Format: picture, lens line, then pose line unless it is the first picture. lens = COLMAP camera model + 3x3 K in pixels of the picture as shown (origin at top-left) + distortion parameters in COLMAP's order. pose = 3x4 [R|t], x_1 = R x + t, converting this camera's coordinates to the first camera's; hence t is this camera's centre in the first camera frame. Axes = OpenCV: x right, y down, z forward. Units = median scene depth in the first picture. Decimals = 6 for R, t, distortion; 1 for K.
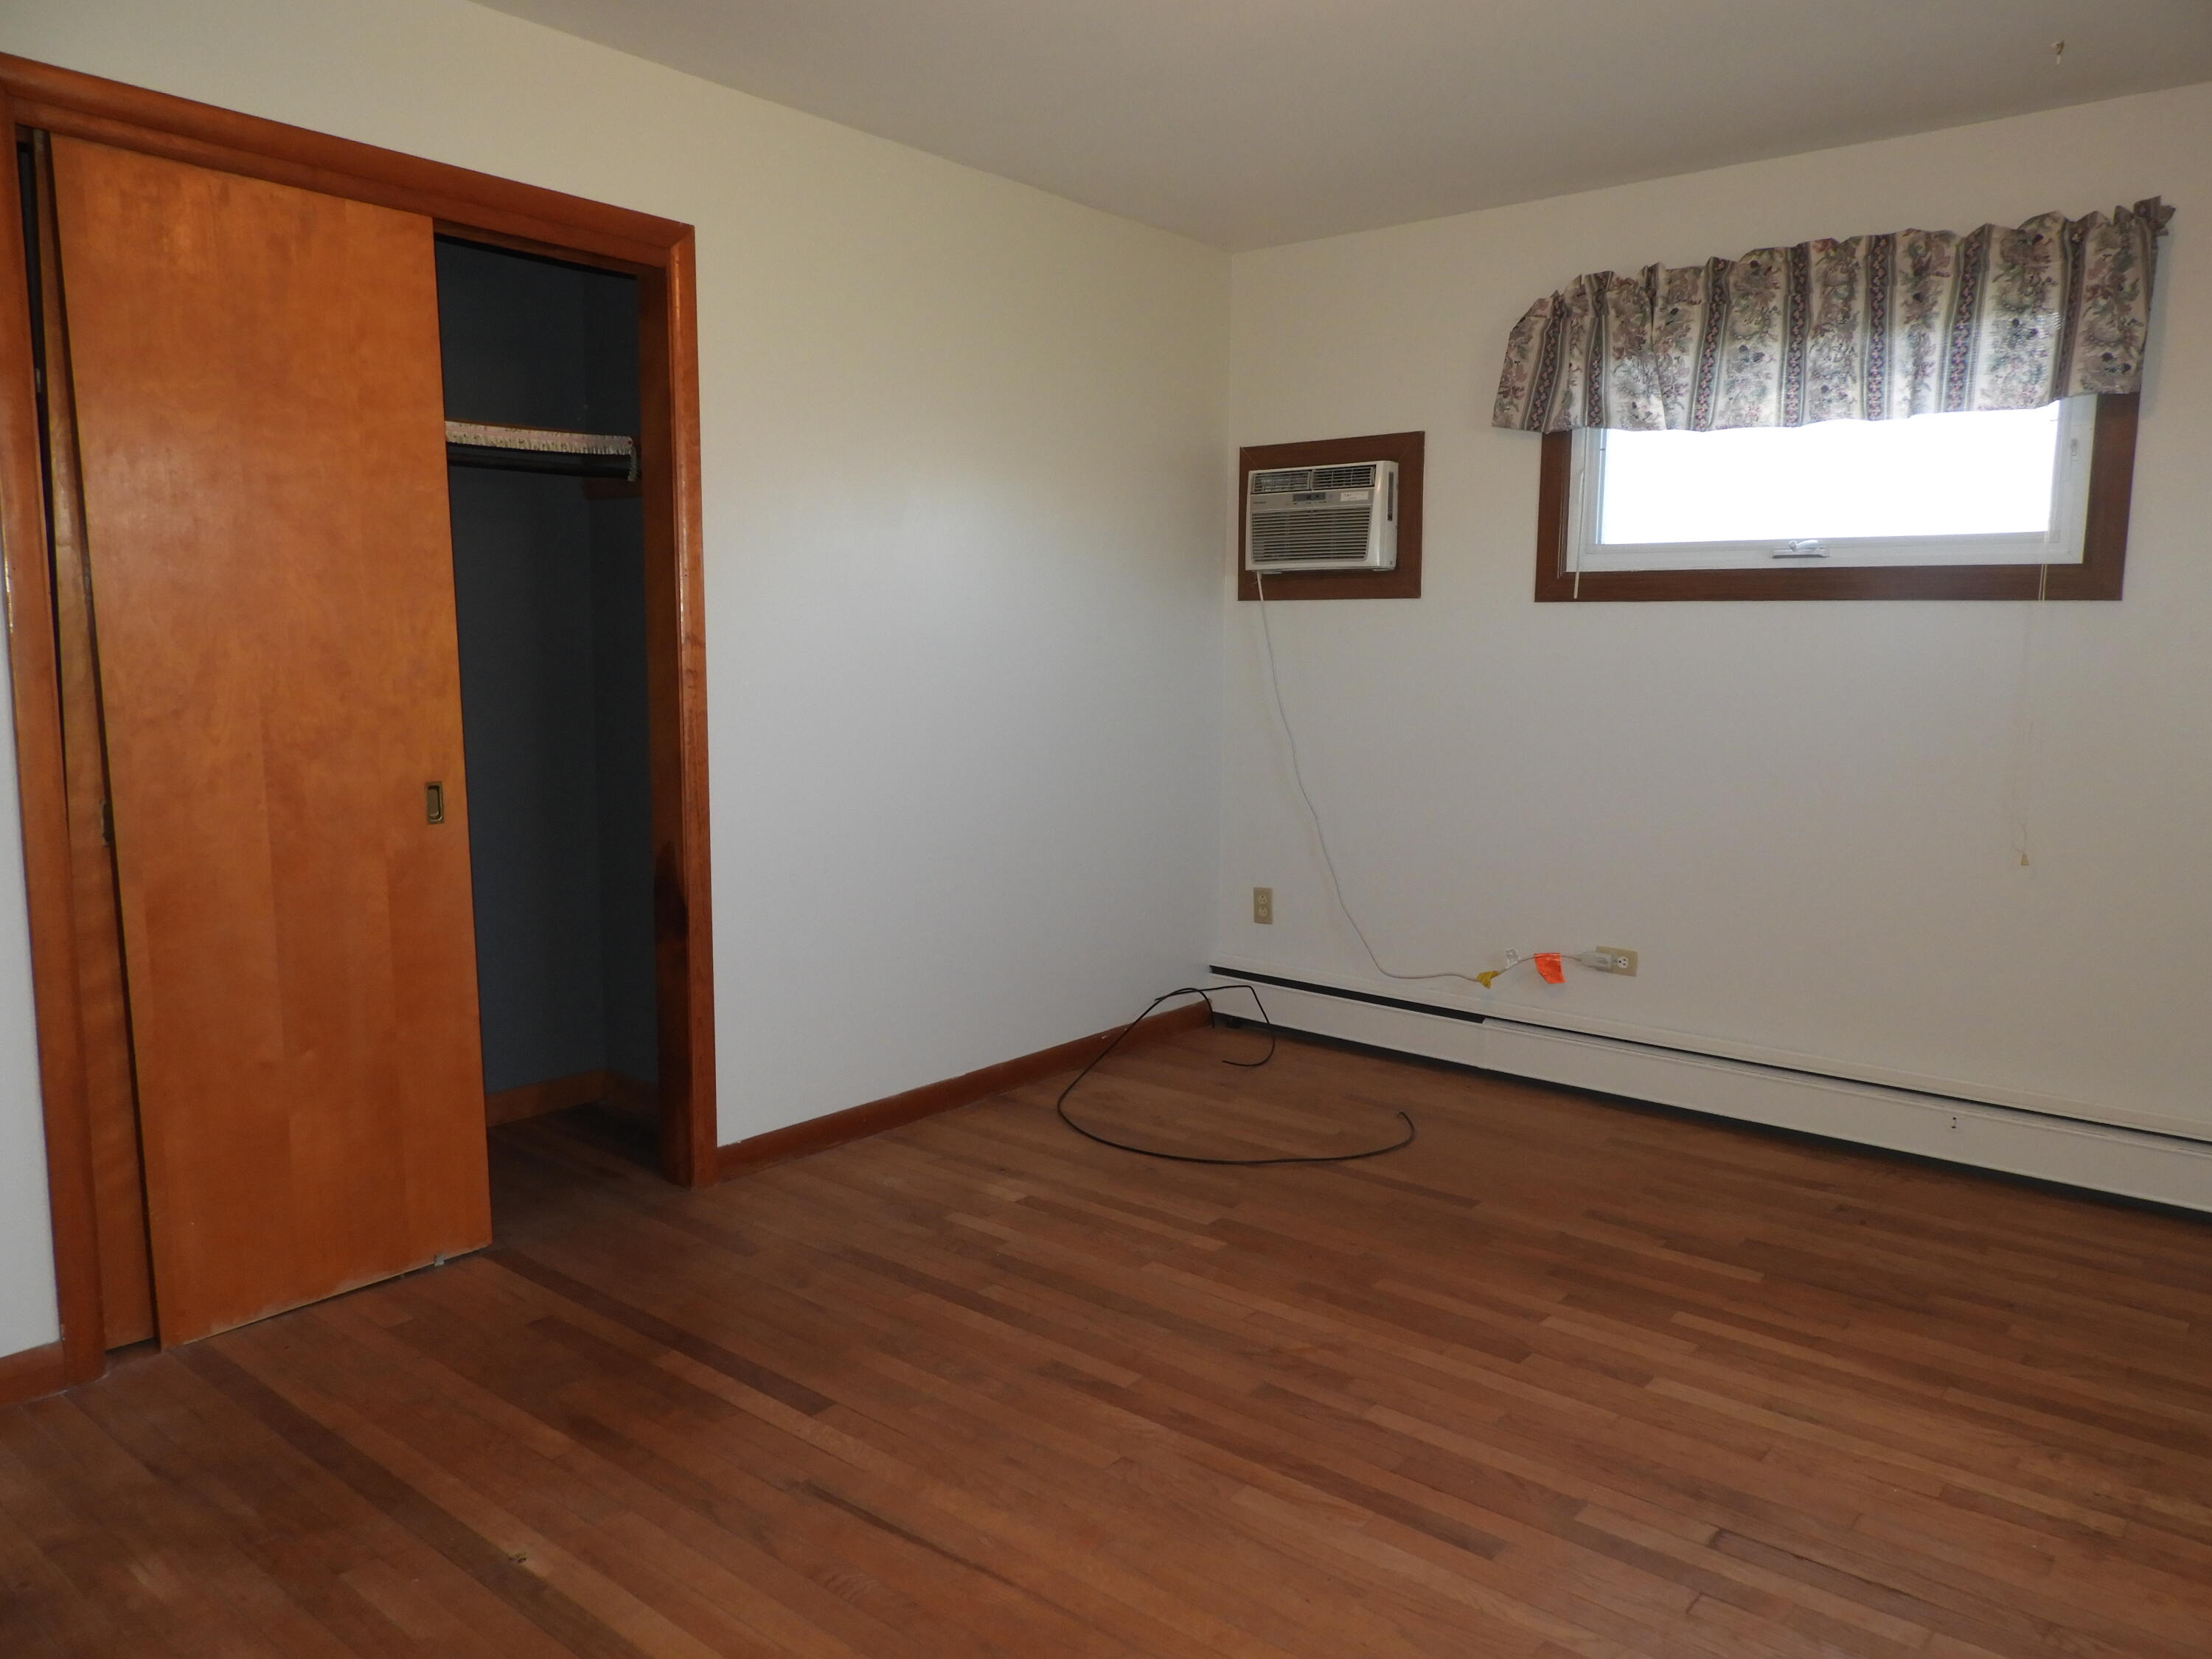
lens RADIAL K [[1563.1, 0, 1110.6], [0, 1563.1, 833.8], [0, 0, 1]] dist [0.006927, -0.001915]
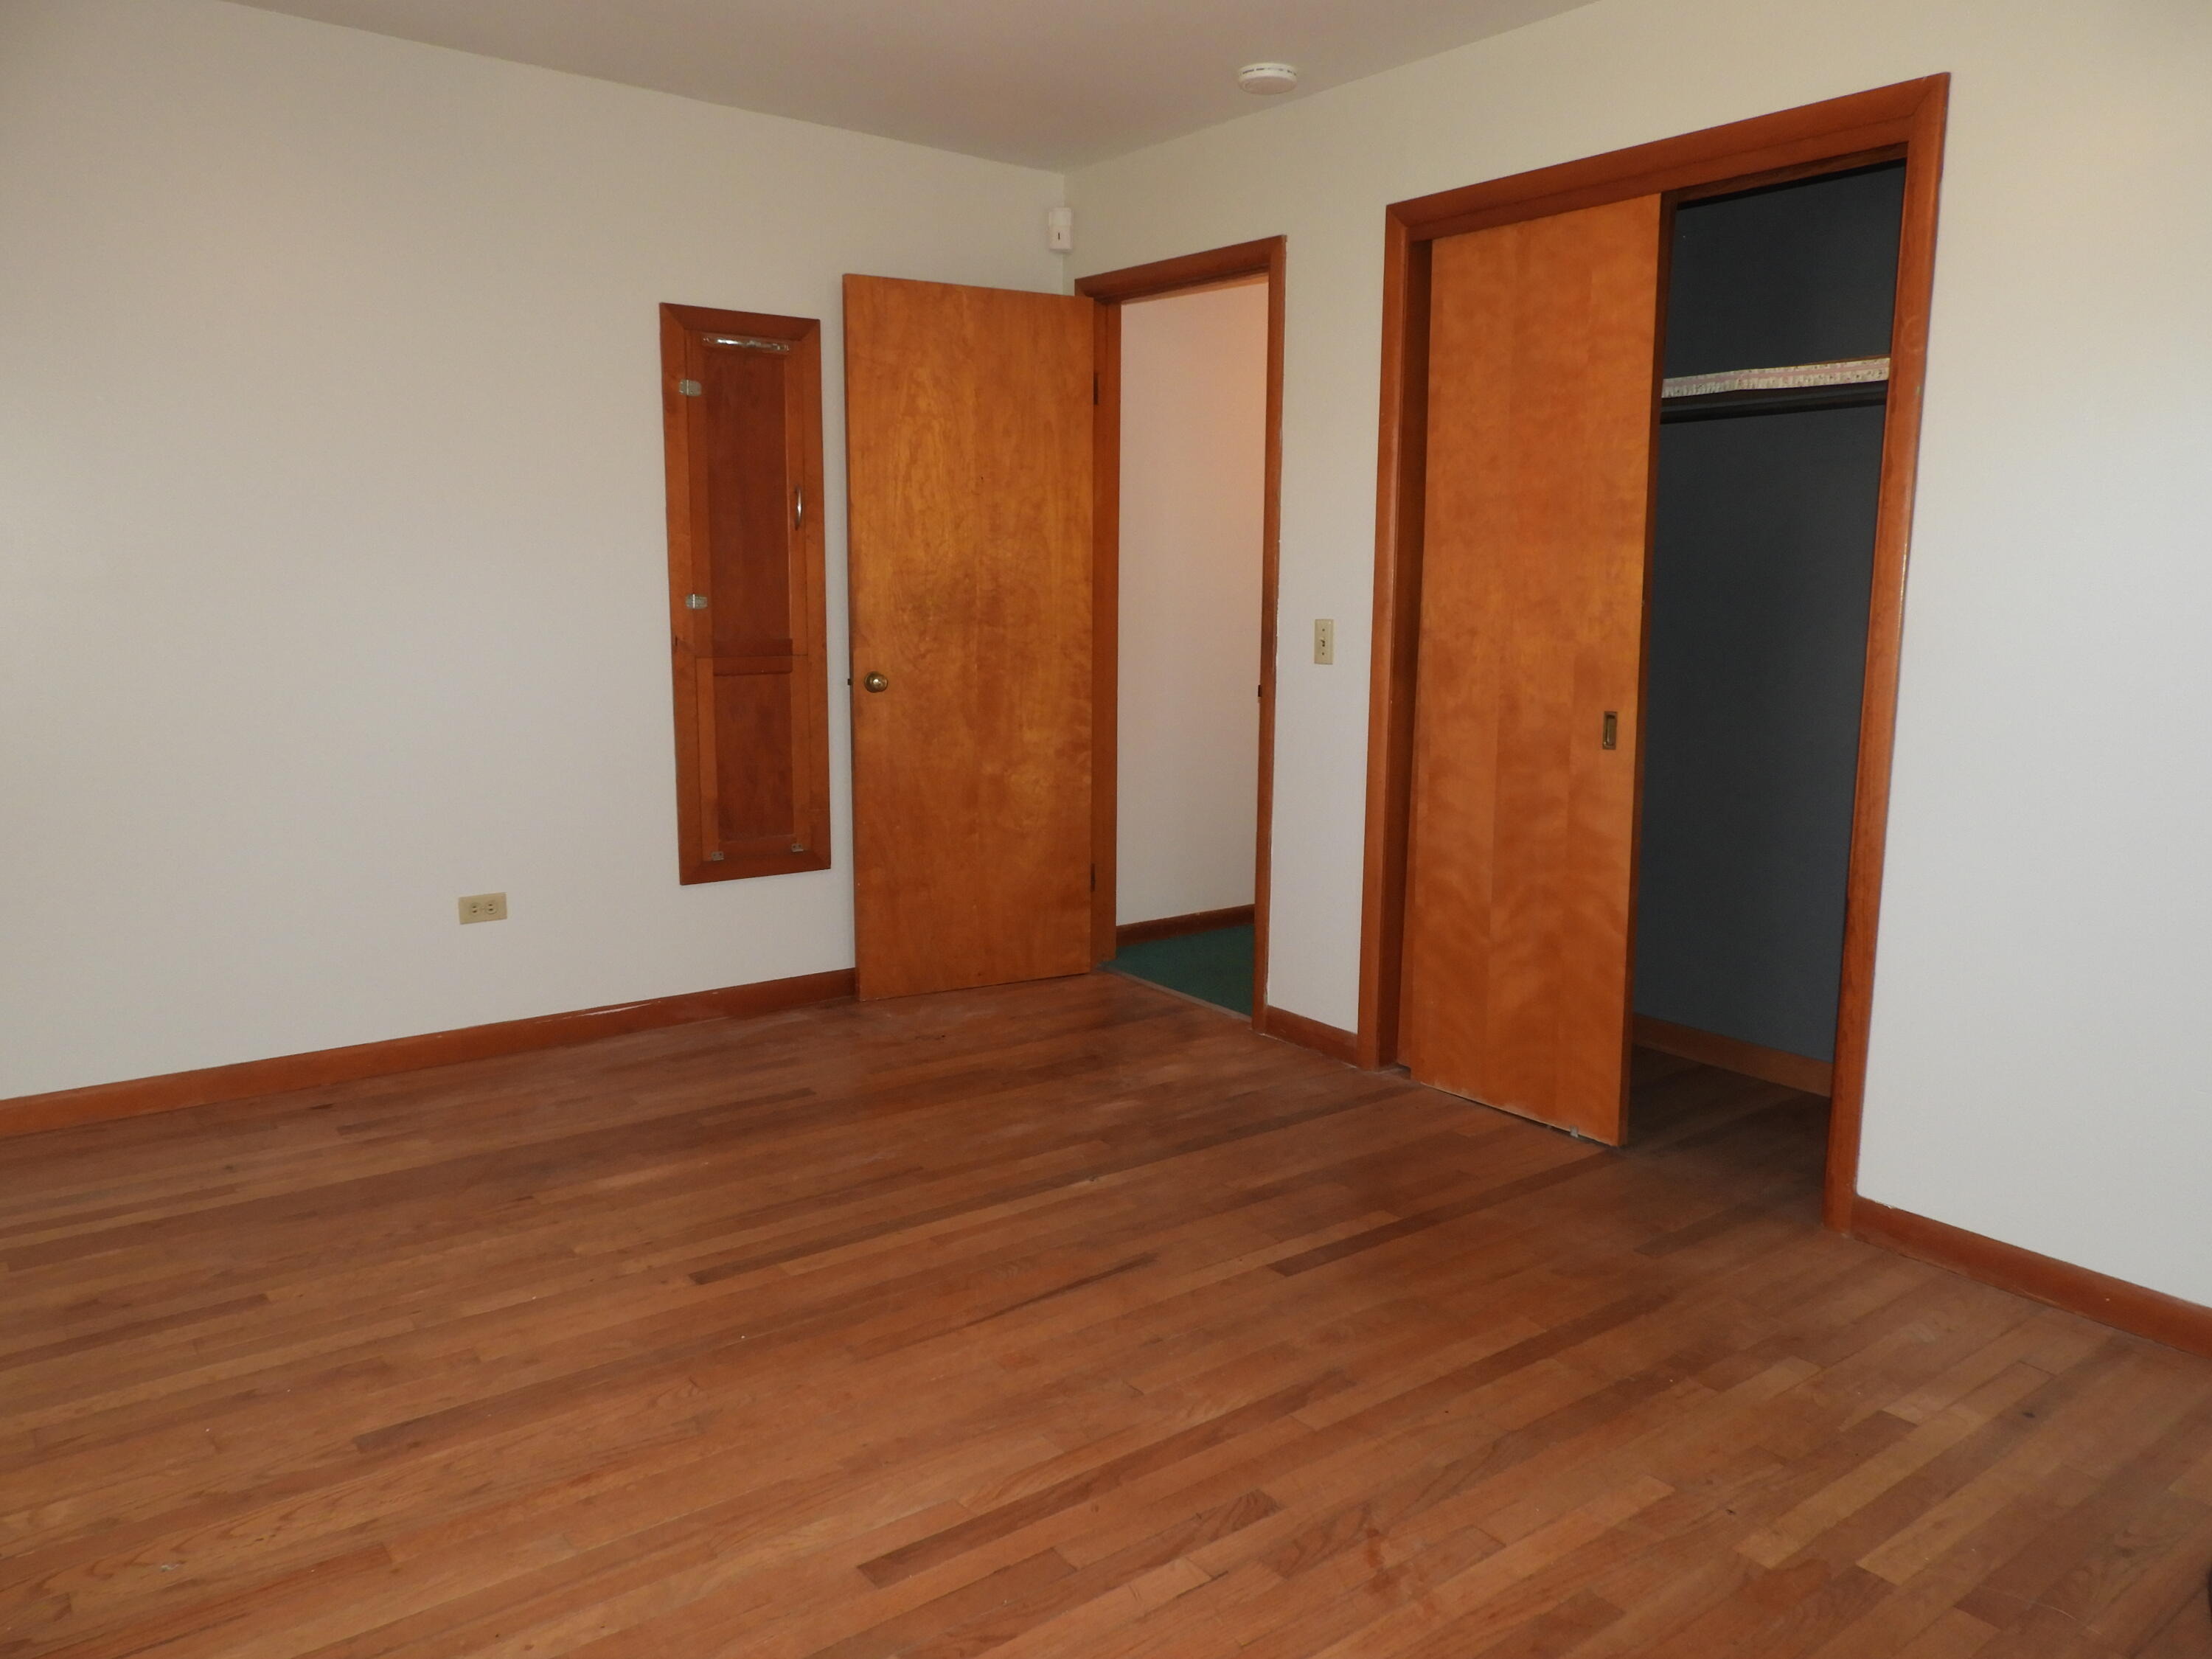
lens RADIAL K [[1563.1, 0, 1110.6], [0, 1563.1, 833.8], [0, 0, 1]] dist [0.006927, -0.001915]
pose [[-0.220269, 0.148467, -0.964074, 0.779111], [-0.134419, 0.974300, 0.180753, -0.108265], [0.966133, 0.169404, -0.194652, 0.939921]]
